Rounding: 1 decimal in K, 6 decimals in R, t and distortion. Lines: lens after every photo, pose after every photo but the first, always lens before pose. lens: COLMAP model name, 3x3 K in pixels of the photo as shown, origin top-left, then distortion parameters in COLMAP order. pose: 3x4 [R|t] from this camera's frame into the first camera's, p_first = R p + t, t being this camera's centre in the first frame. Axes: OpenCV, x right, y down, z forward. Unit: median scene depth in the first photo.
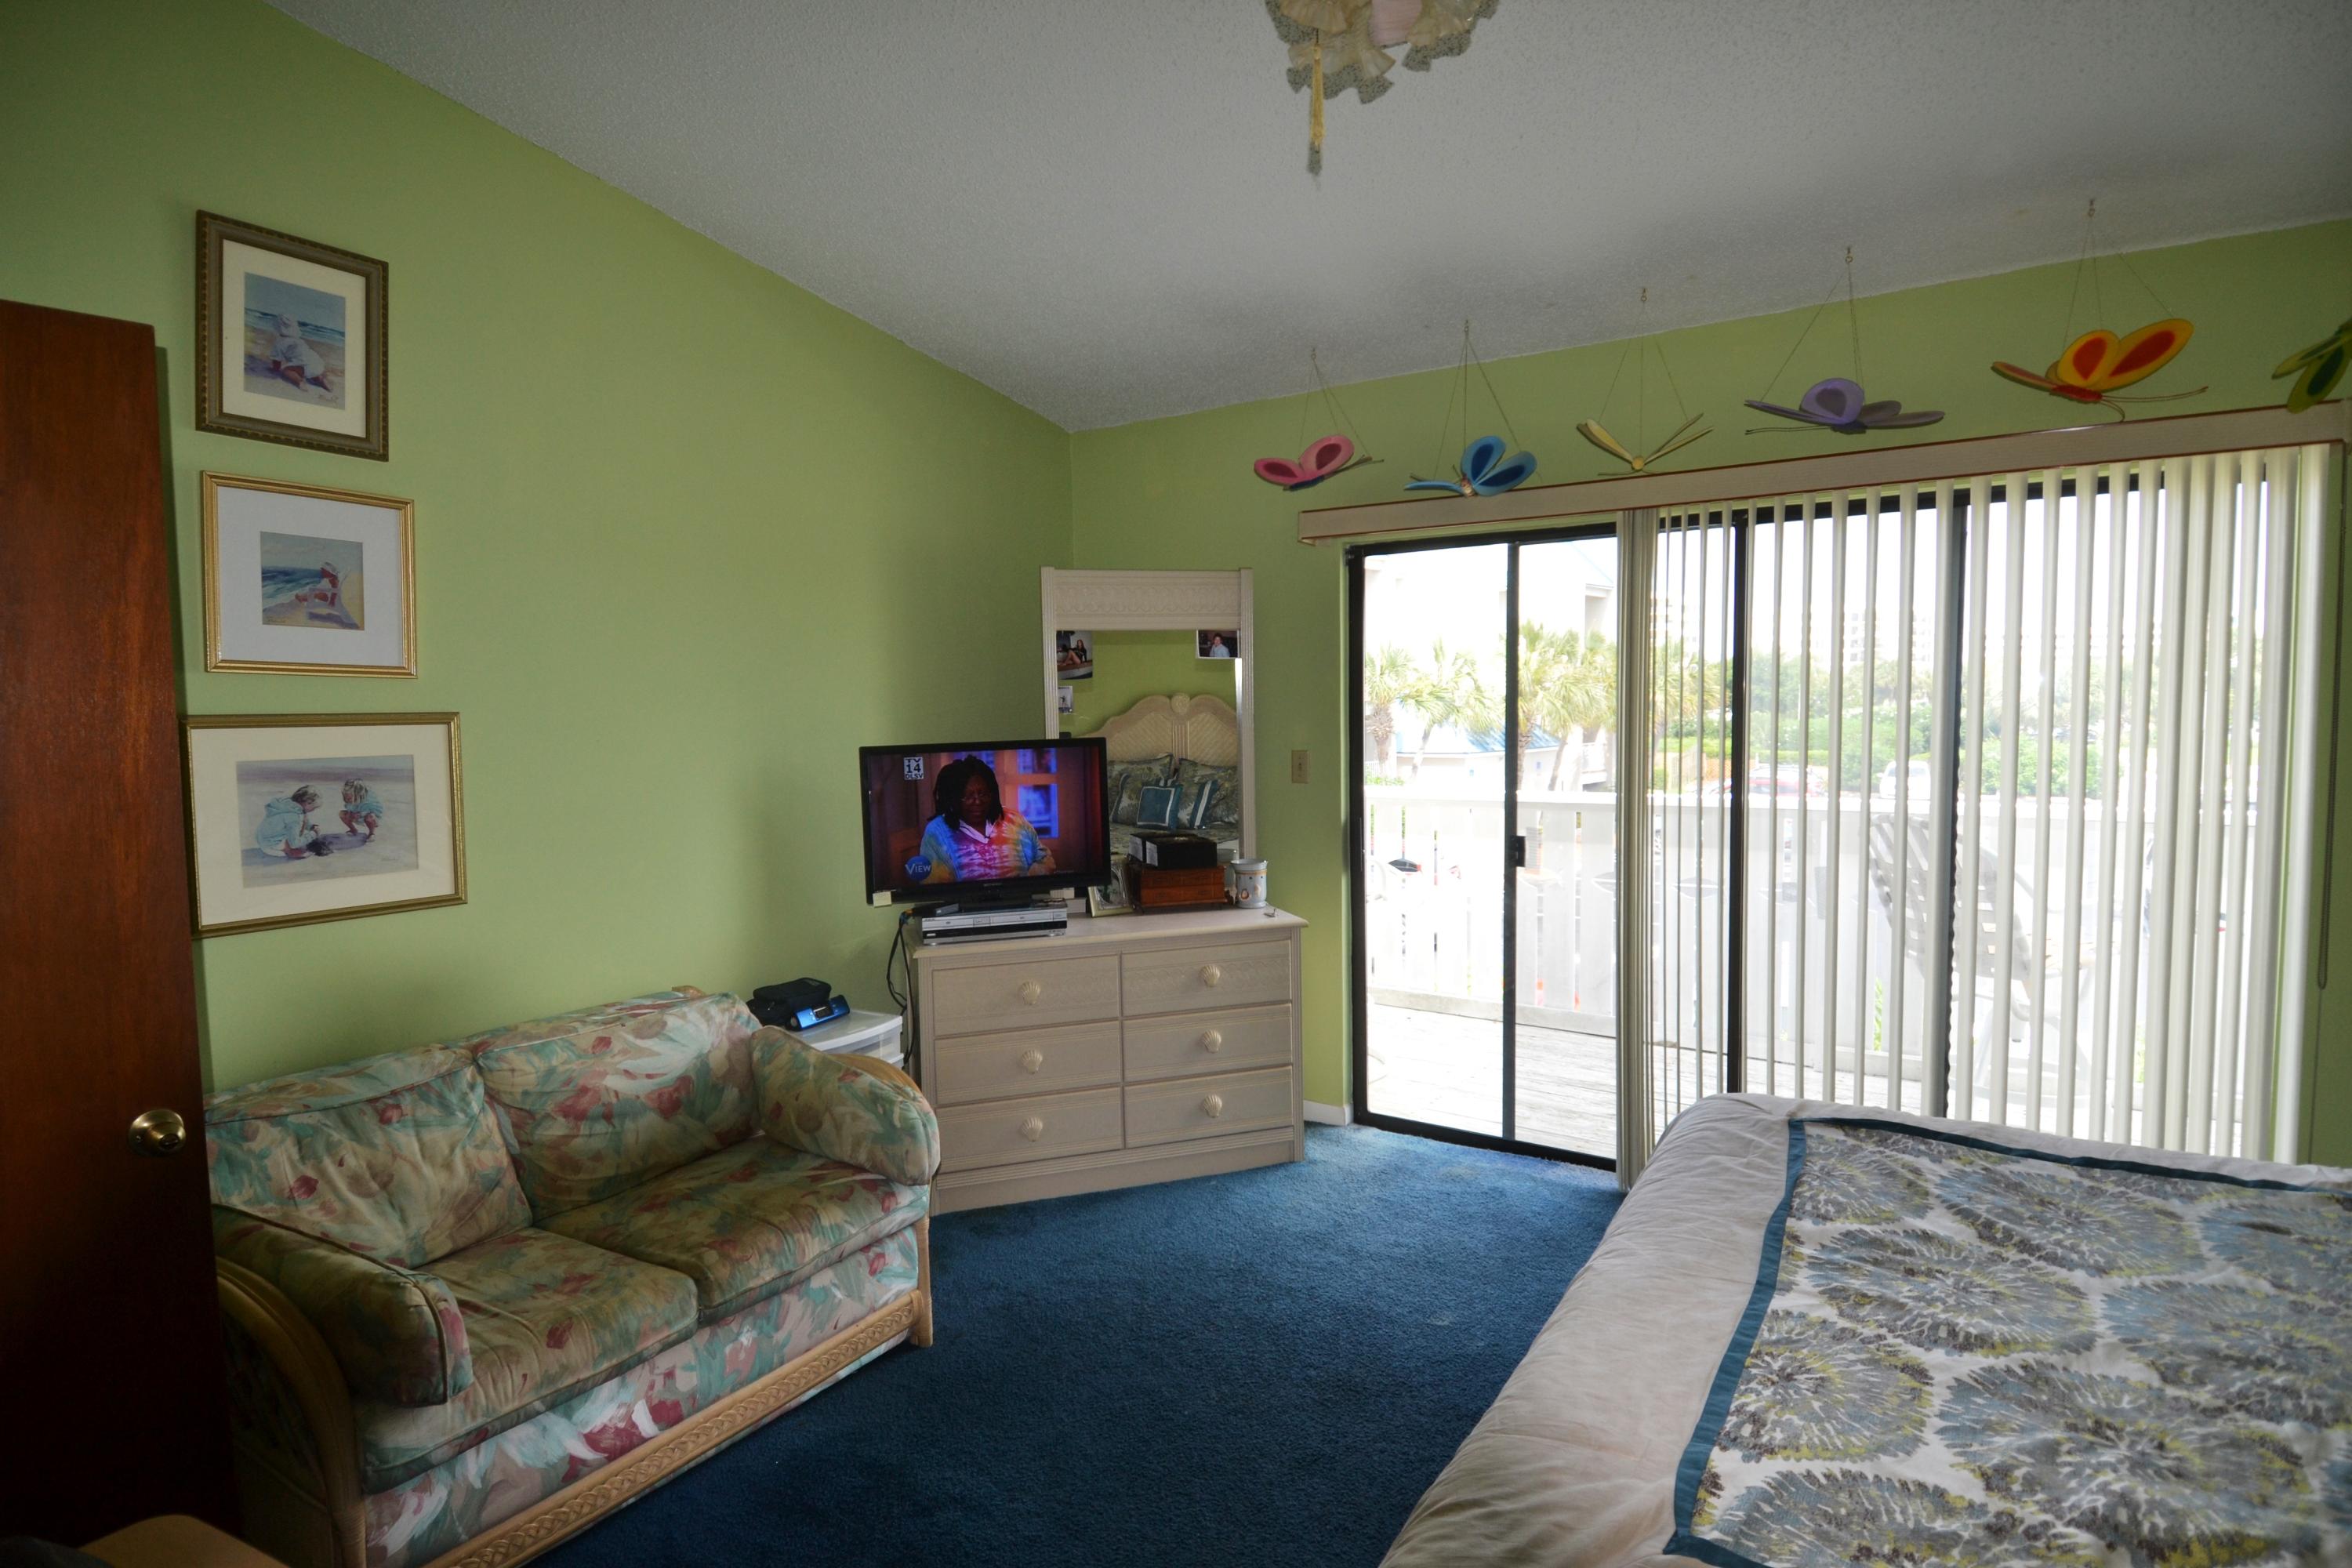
lens RADIAL K [[1259.9, 0, 1166.0], [0, 1259.9, 782.4], [0, 0, 1]] dist [0.027281, -0.039331]
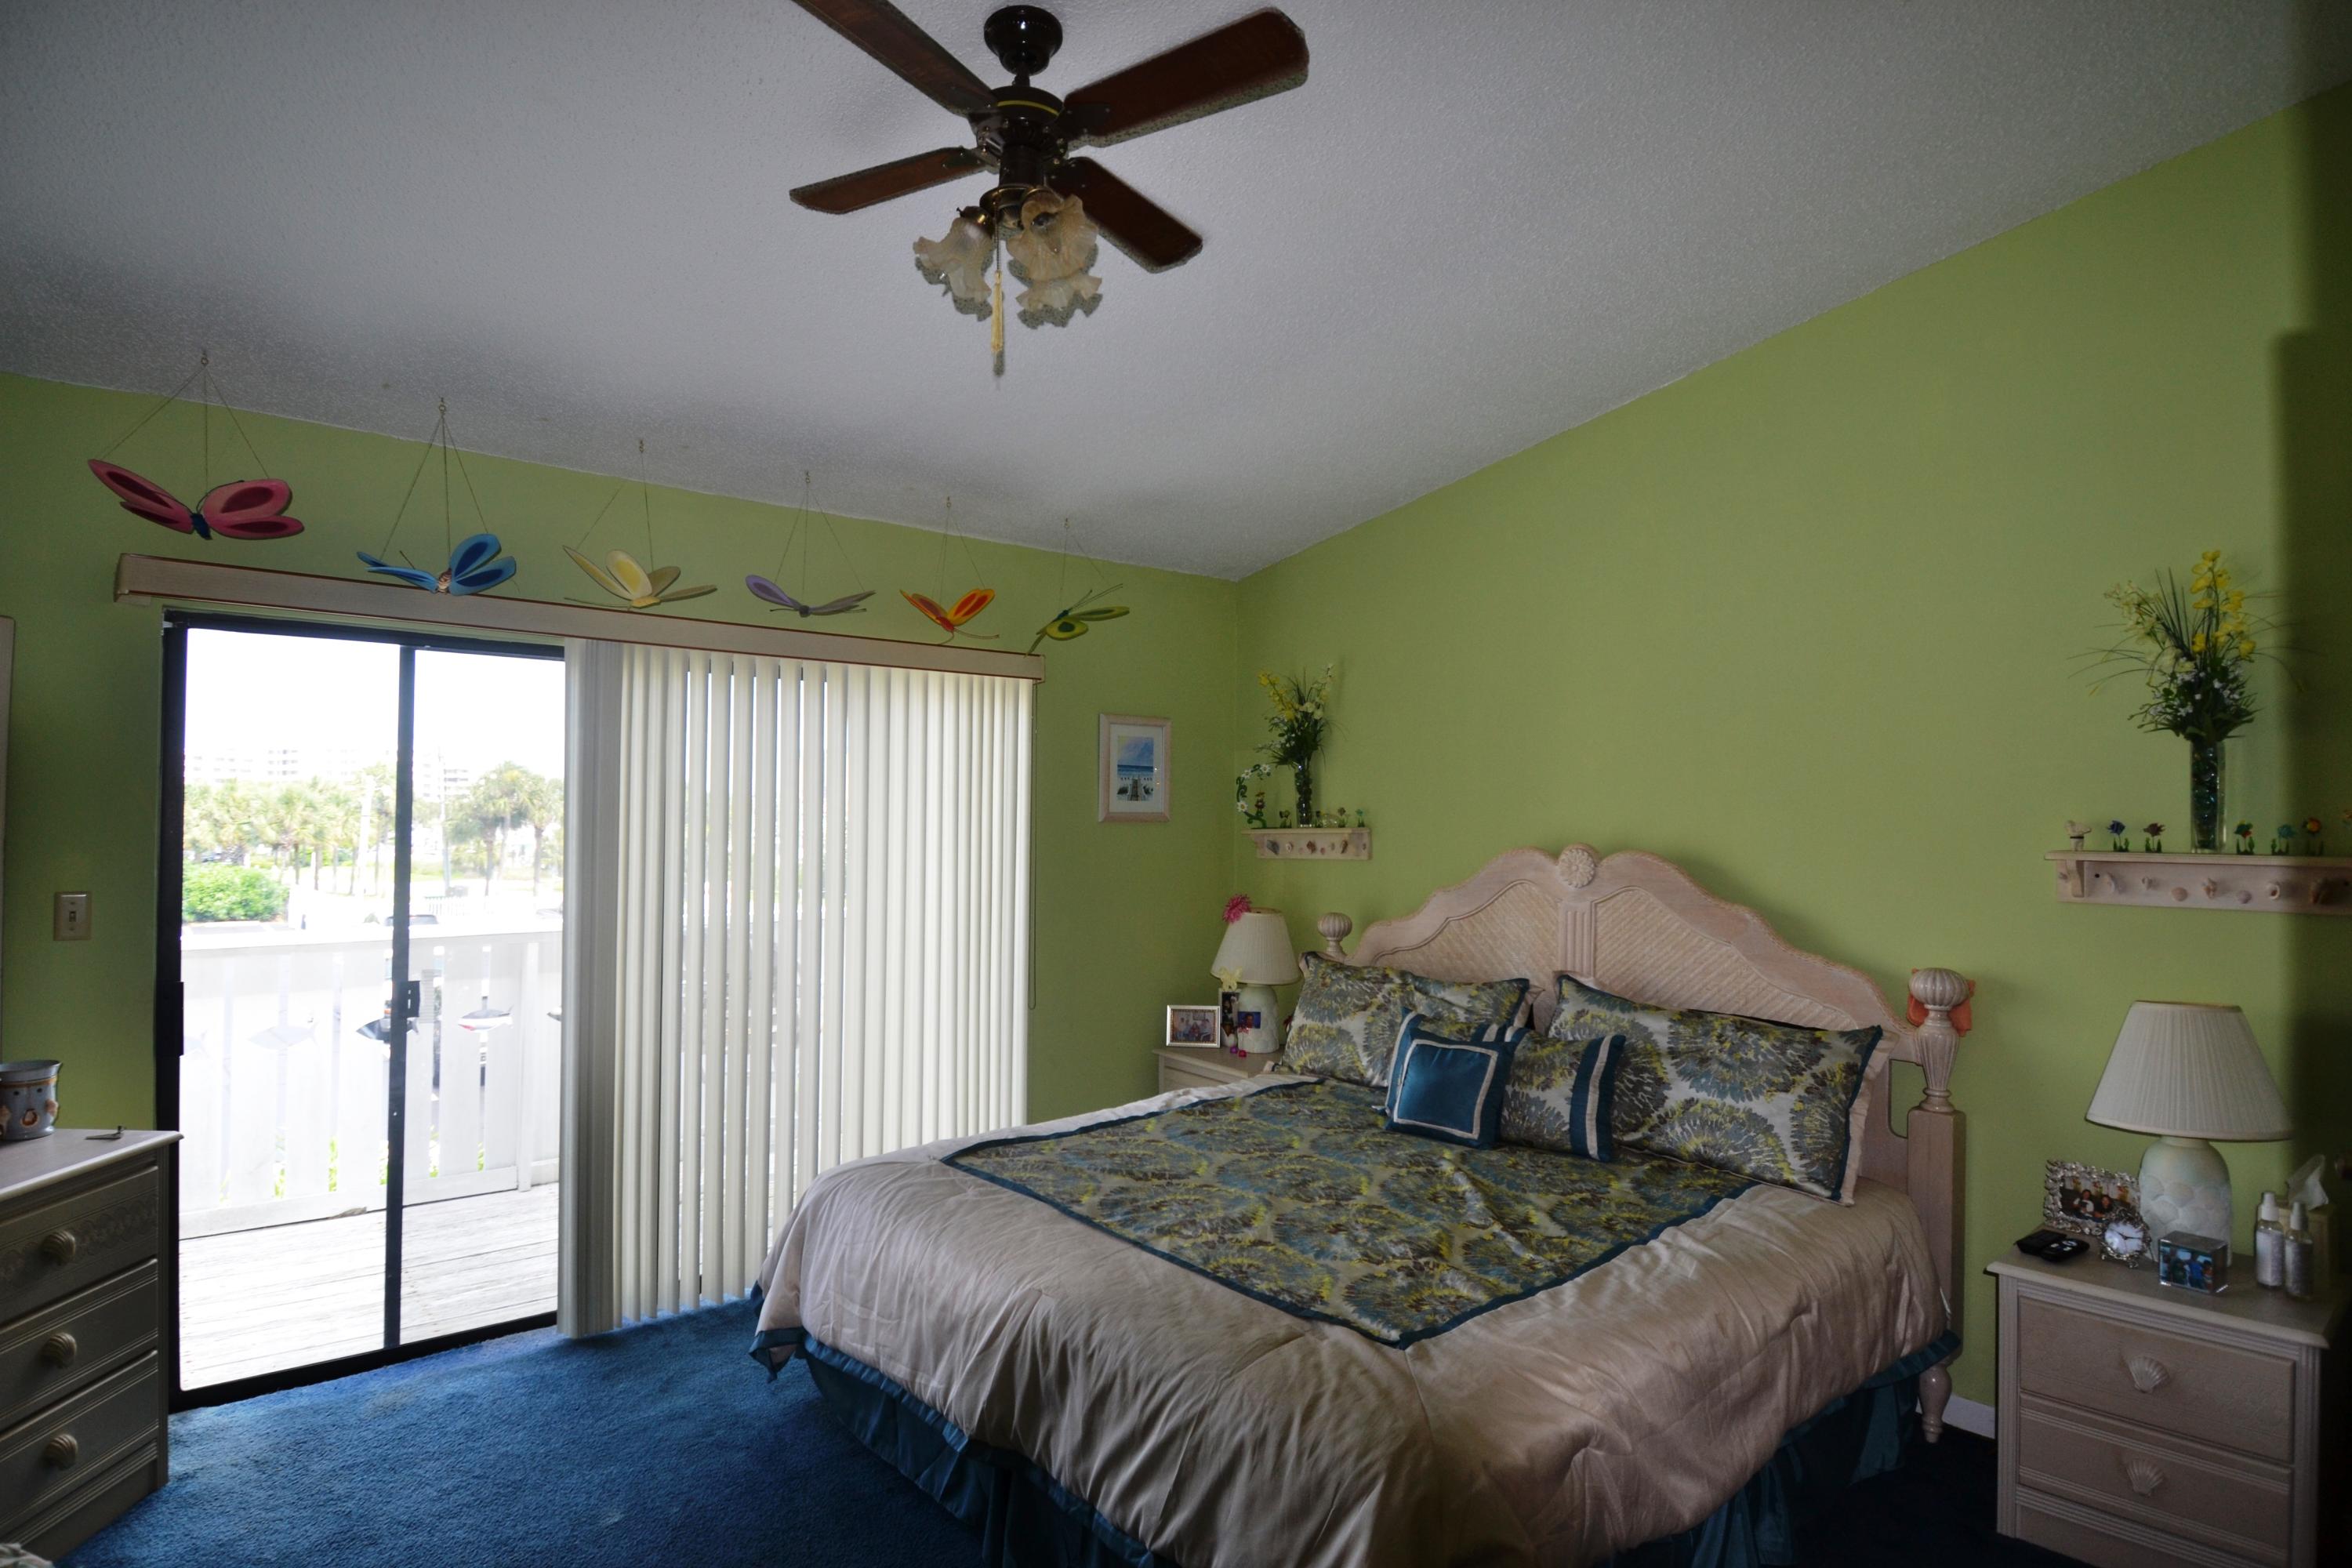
lens RADIAL K [[1259.9, 0, 1162.5], [0, 1259.9, 777.9], [0, 0, 1]] dist [0.027281, -0.039331]
pose [[0.259021, 0.050619, 0.964544, -0.617750], [0.051198, 0.996502, -0.066045, -0.018146], [-0.964514, 0.066490, 0.255523, 0.392097]]
